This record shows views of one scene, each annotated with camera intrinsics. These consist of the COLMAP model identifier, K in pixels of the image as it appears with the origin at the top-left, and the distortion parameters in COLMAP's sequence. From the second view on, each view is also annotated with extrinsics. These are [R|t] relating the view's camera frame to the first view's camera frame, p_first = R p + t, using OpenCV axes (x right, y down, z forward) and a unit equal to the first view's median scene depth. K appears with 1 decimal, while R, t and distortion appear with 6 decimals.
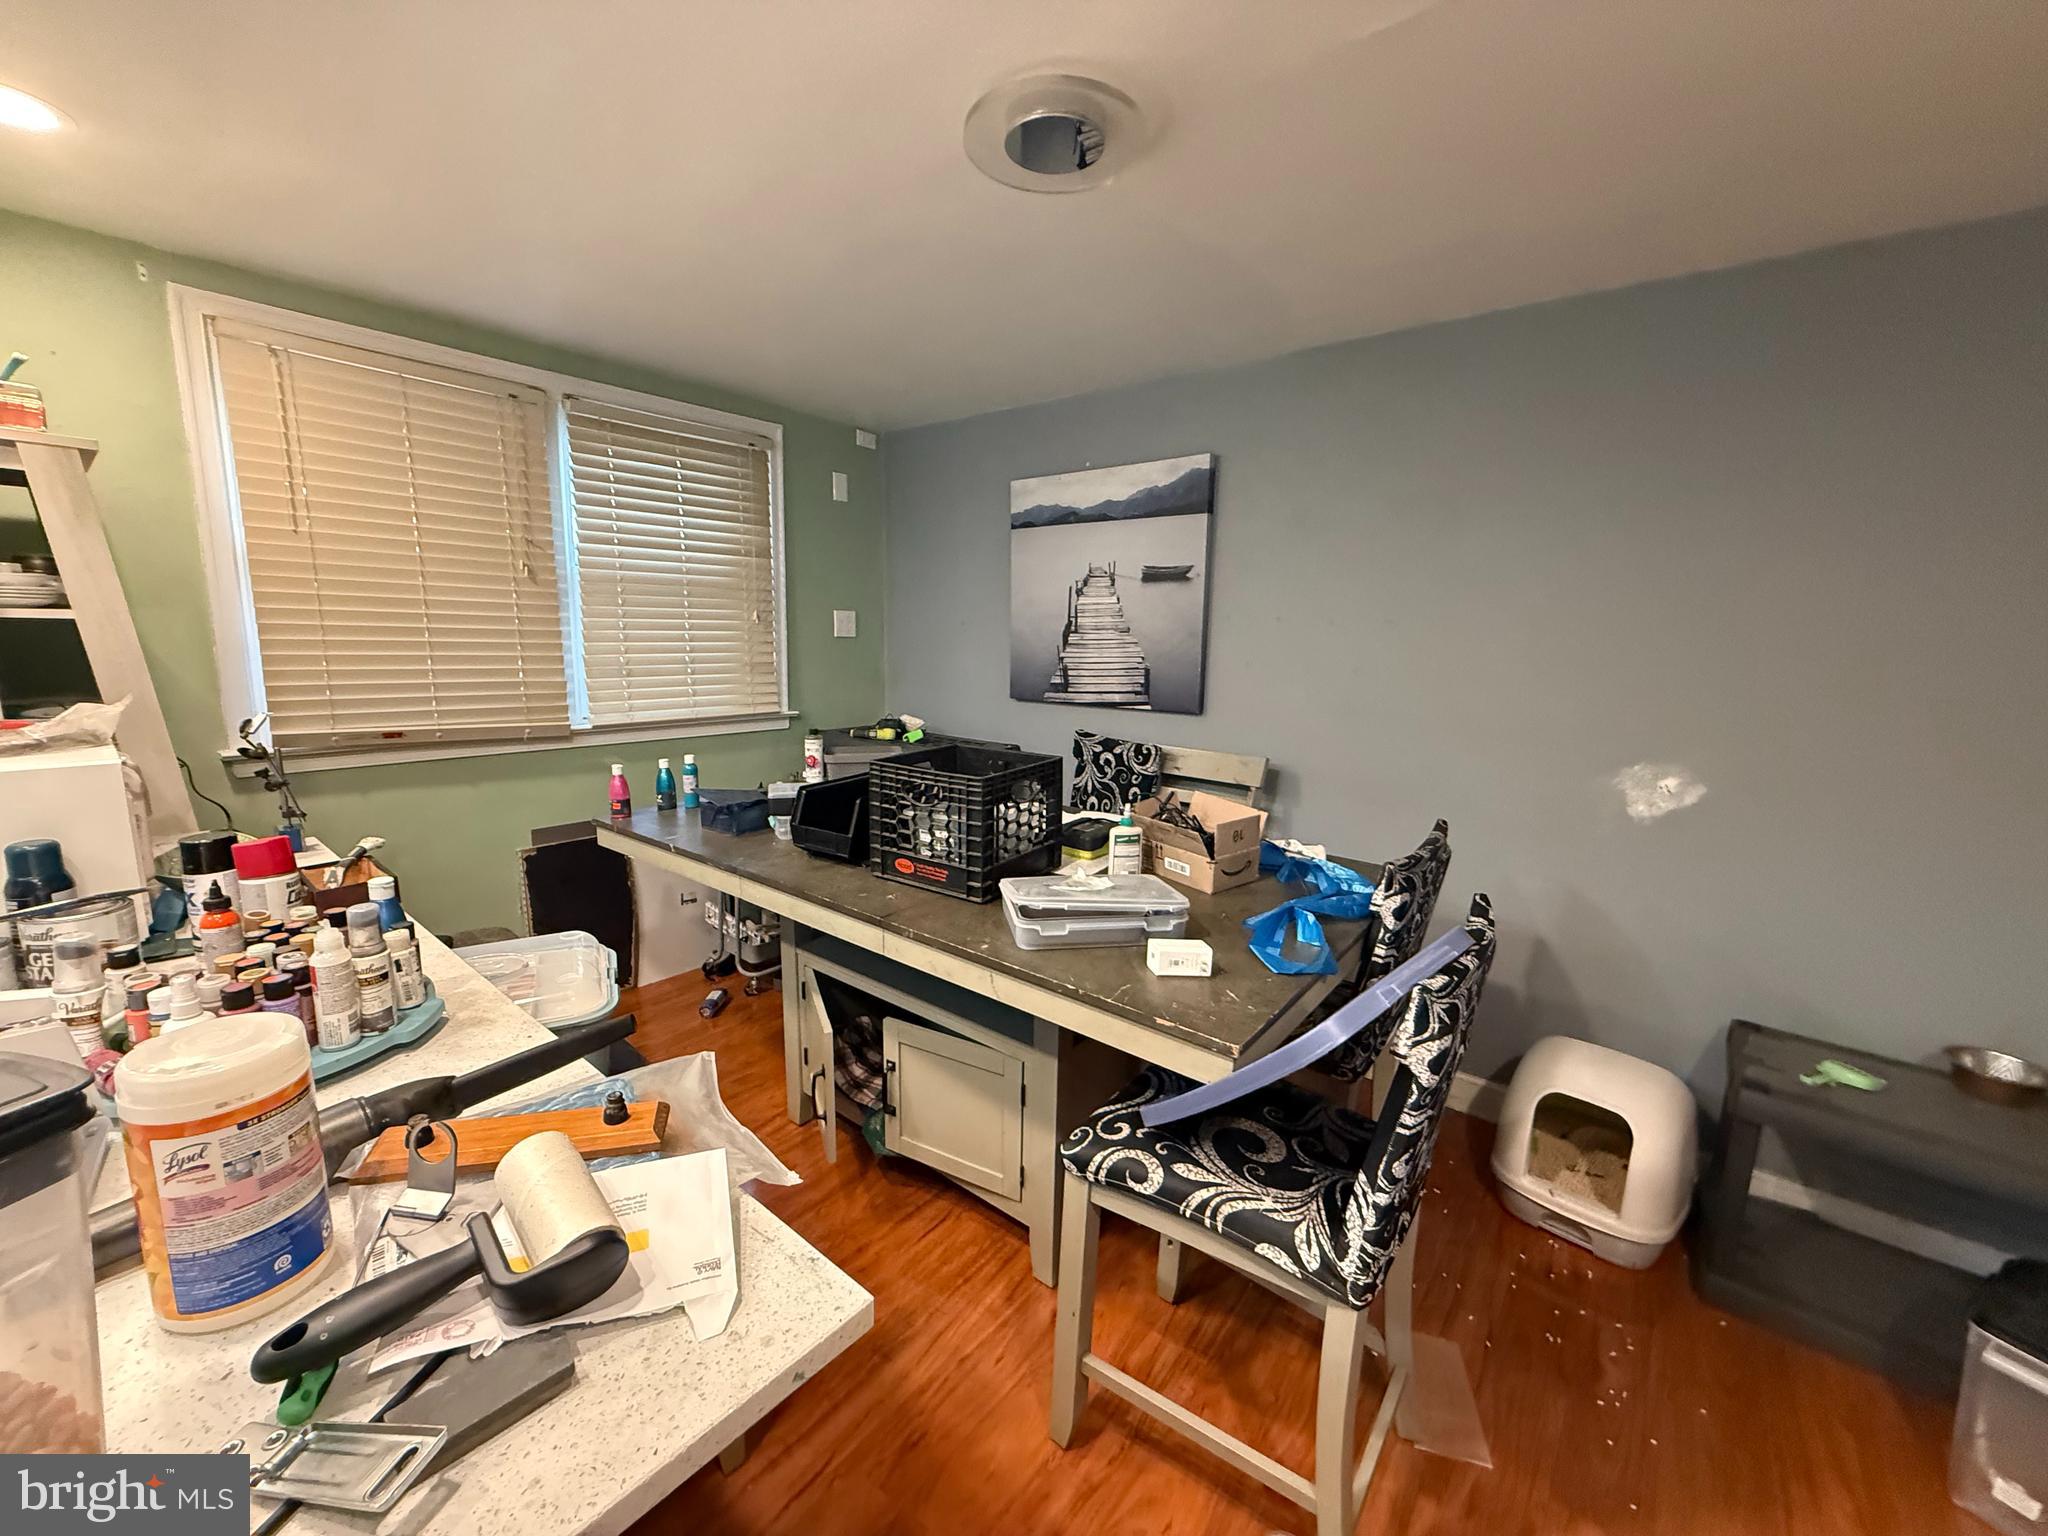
lens RADIAL K [[818.8, 0, 1023.0], [0, 818.8, 766.1], [0, 0, 1]] dist [0.001076, 0.000067]
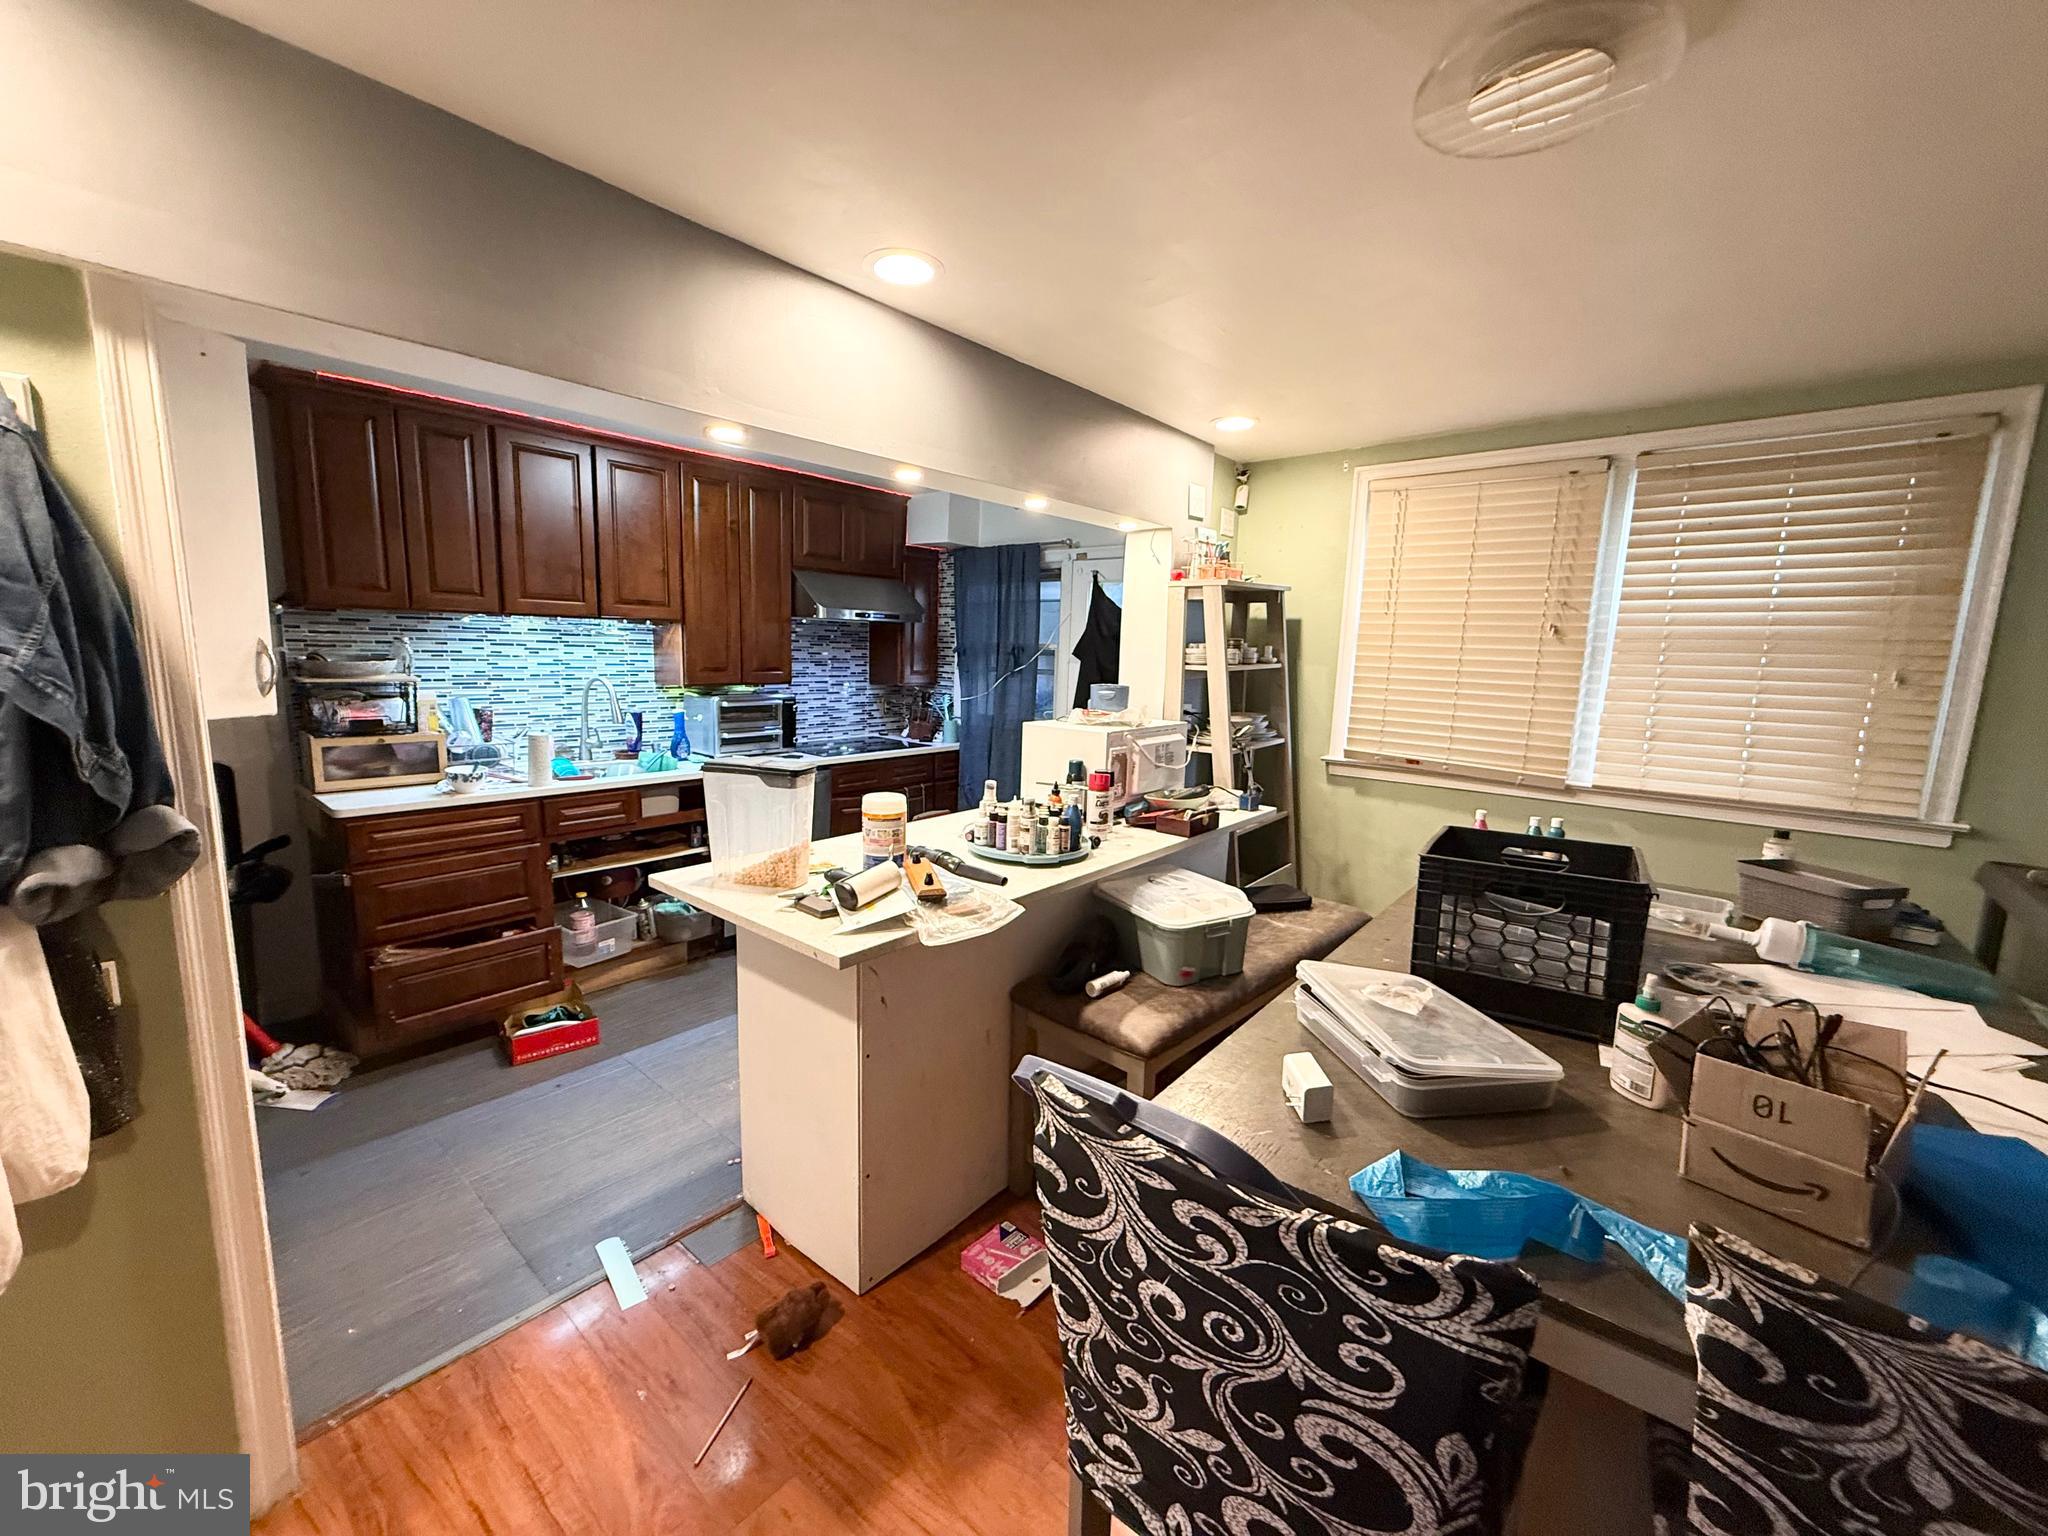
lens RADIAL K [[818.8, 0, 1024.0], [0, 818.8, 771.8], [0, 0, 1]] dist [0.001076, 0.000067]
pose [[-0.006125, 0.125803, -0.992036, 0.466627], [-0.195854, 0.972690, 0.124559, -0.054885], [0.980614, 0.195057, 0.018681, 0.319378]]
